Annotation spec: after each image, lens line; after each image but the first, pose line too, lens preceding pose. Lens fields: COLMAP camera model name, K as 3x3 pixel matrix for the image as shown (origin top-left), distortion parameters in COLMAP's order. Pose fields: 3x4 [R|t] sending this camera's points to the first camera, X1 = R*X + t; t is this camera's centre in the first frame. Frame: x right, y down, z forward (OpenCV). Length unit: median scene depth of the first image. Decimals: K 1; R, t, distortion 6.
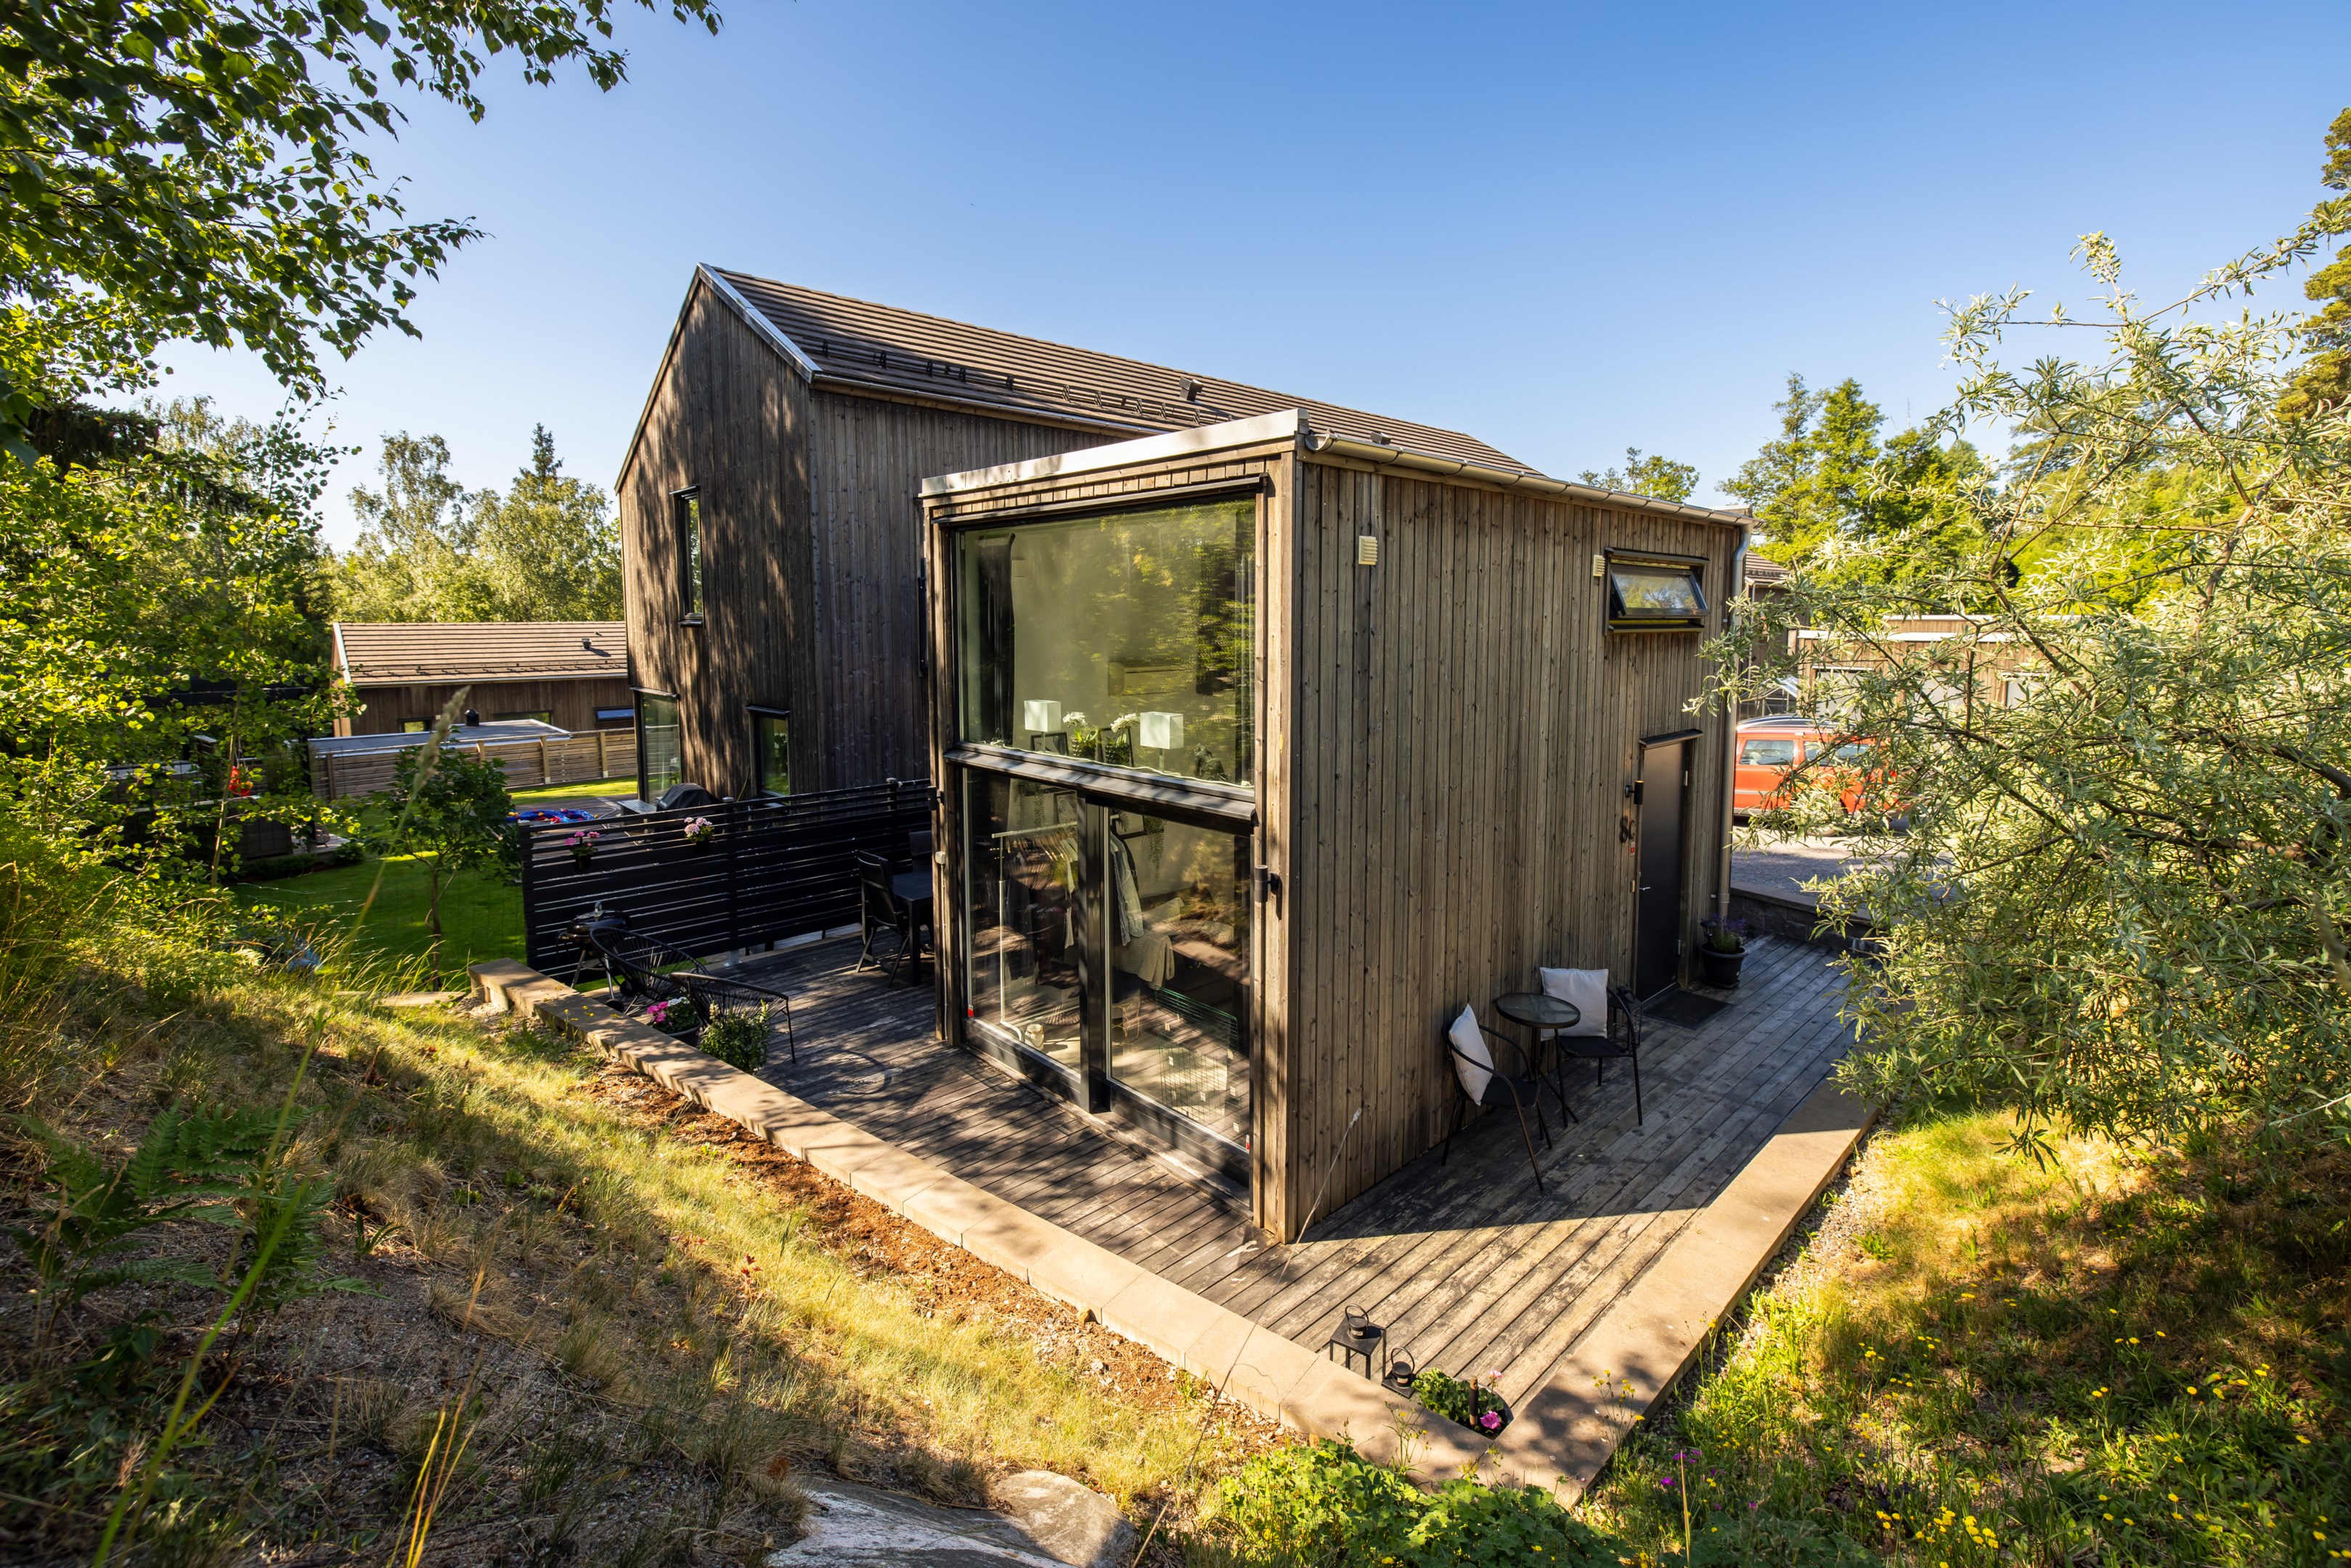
lens RADIAL K [[994.6, 0, 1175.5], [0, 994.6, 784.0], [0, 0, 1]] dist [0.000539, 0.000115]
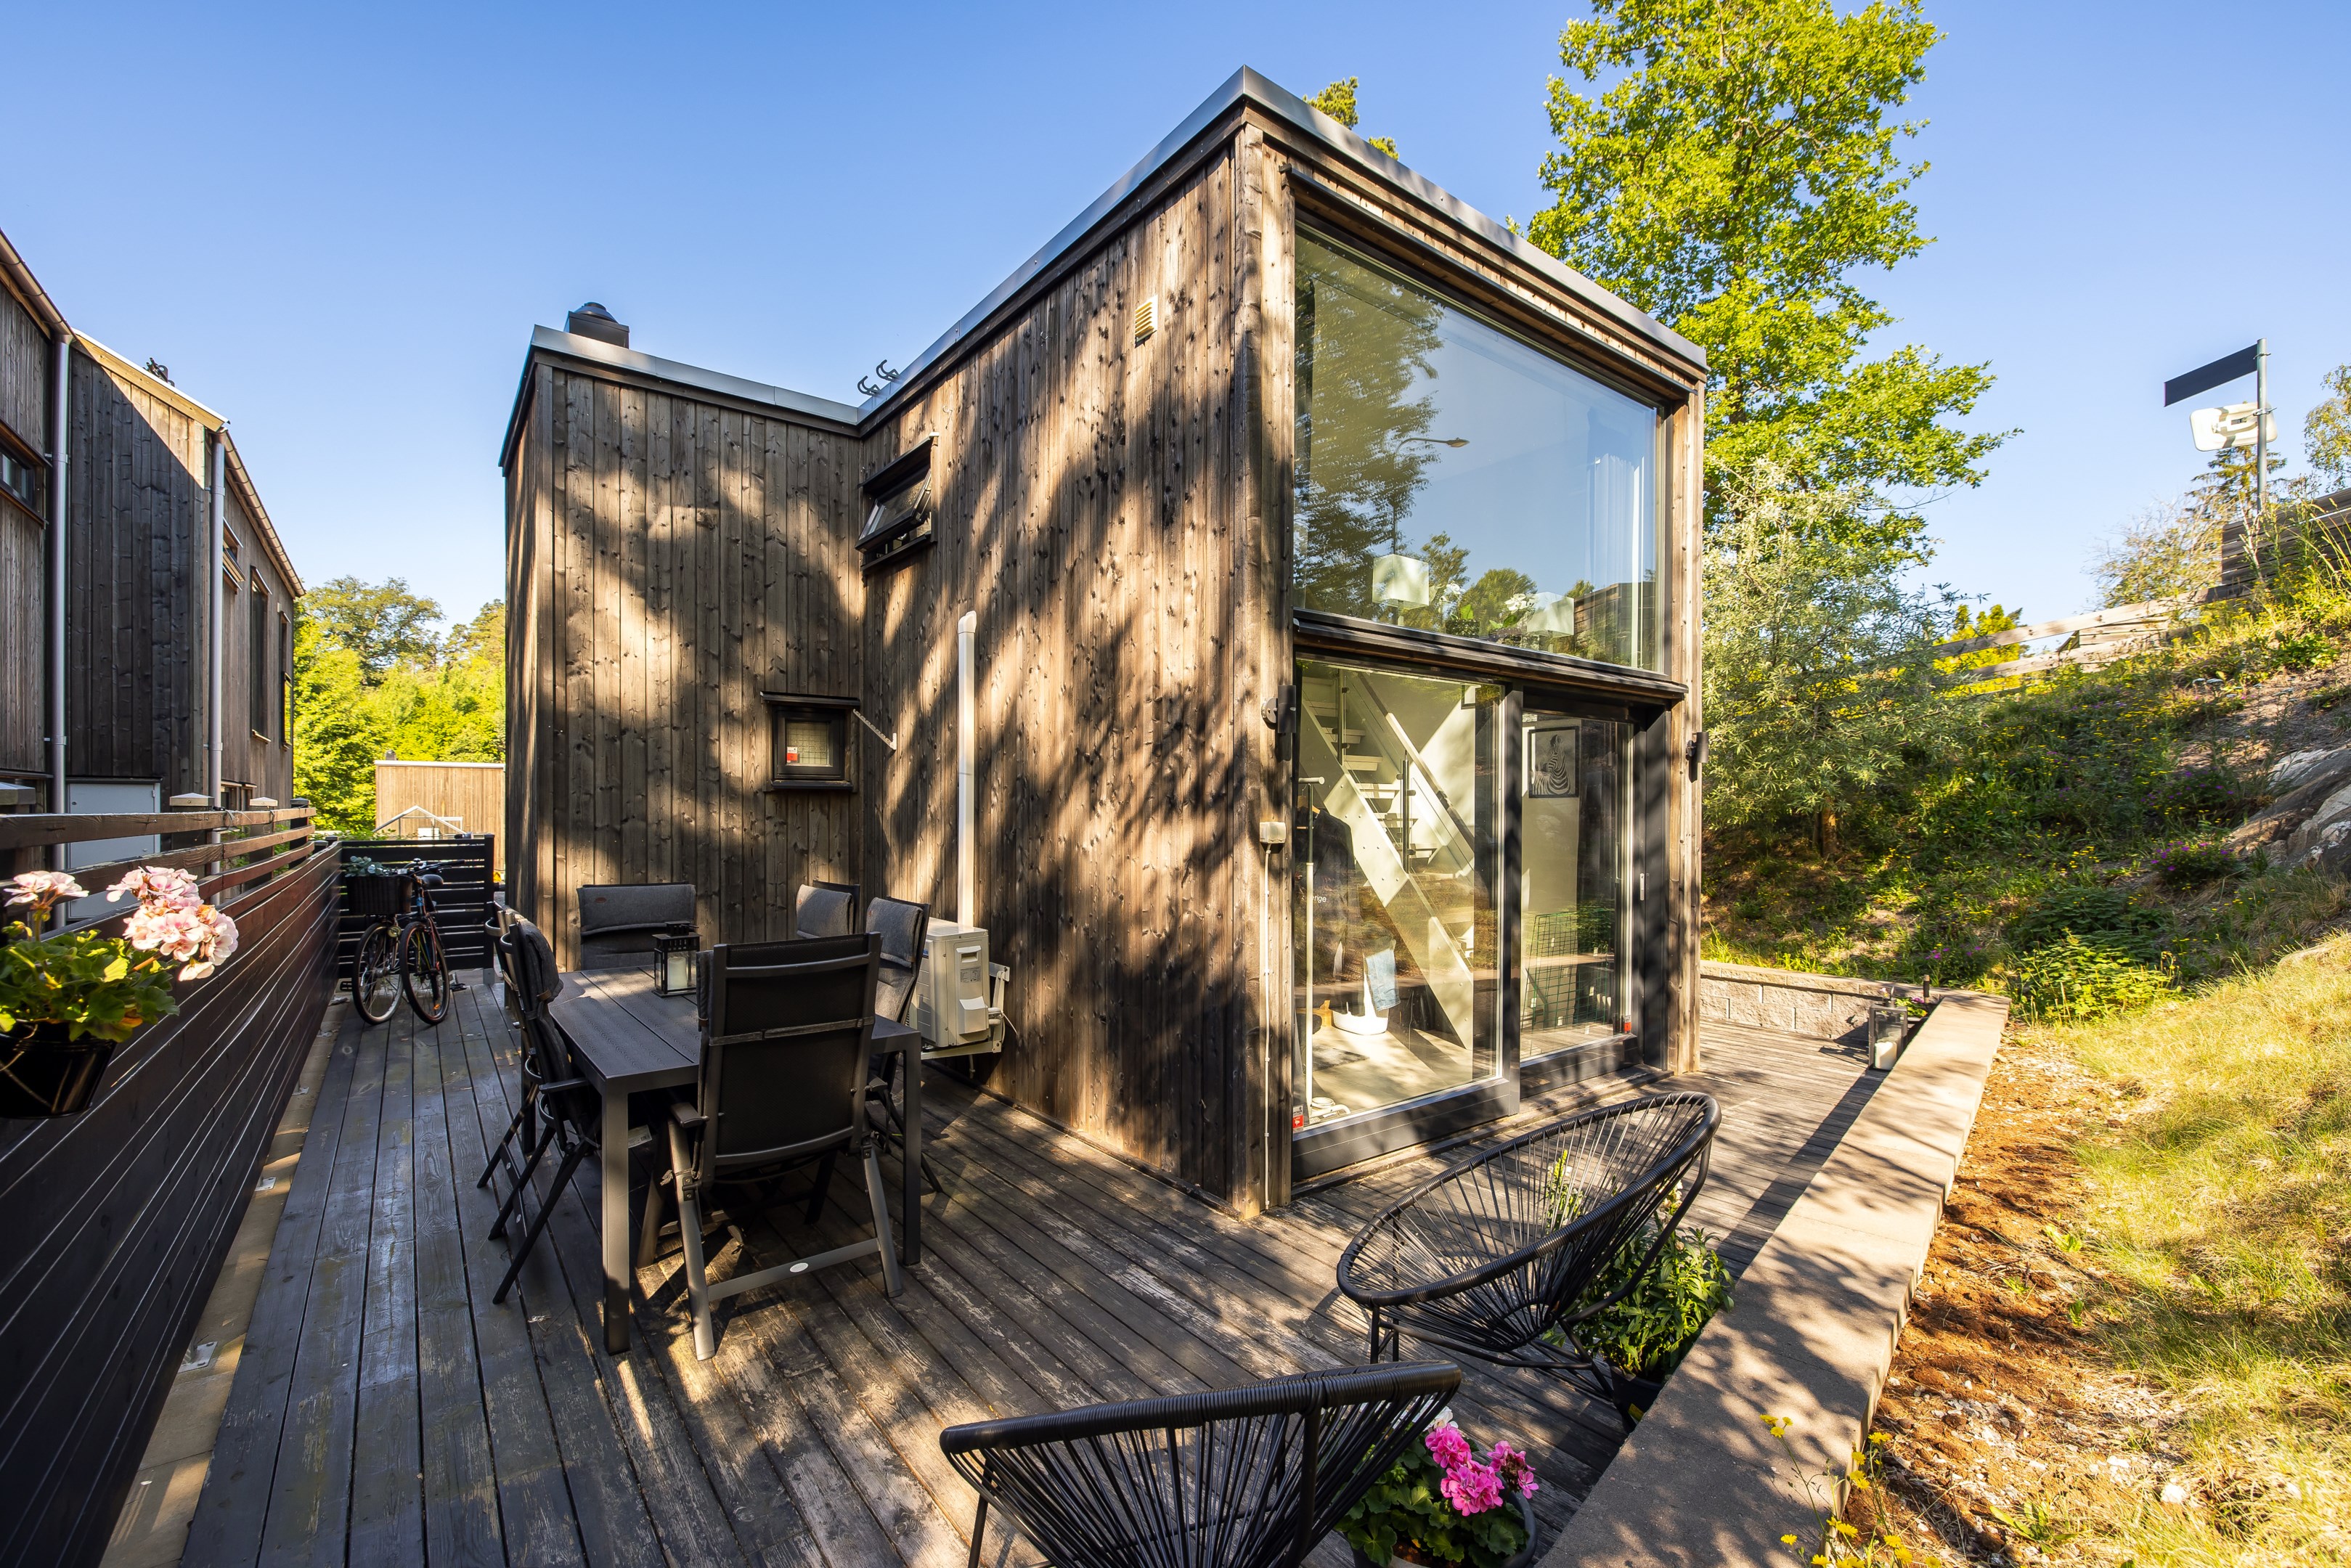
lens RADIAL K [[994.6, 0, 1175.5], [0, 994.6, 784.0], [0, 0, 1]] dist [0.000539, 0.000115]
pose [[0.096230, 0.018434, 0.995188, -0.862658], [0.156256, 0.987152, -0.033395, 0.074165], [-0.983018, 0.158718, 0.092113, 1.161272]]
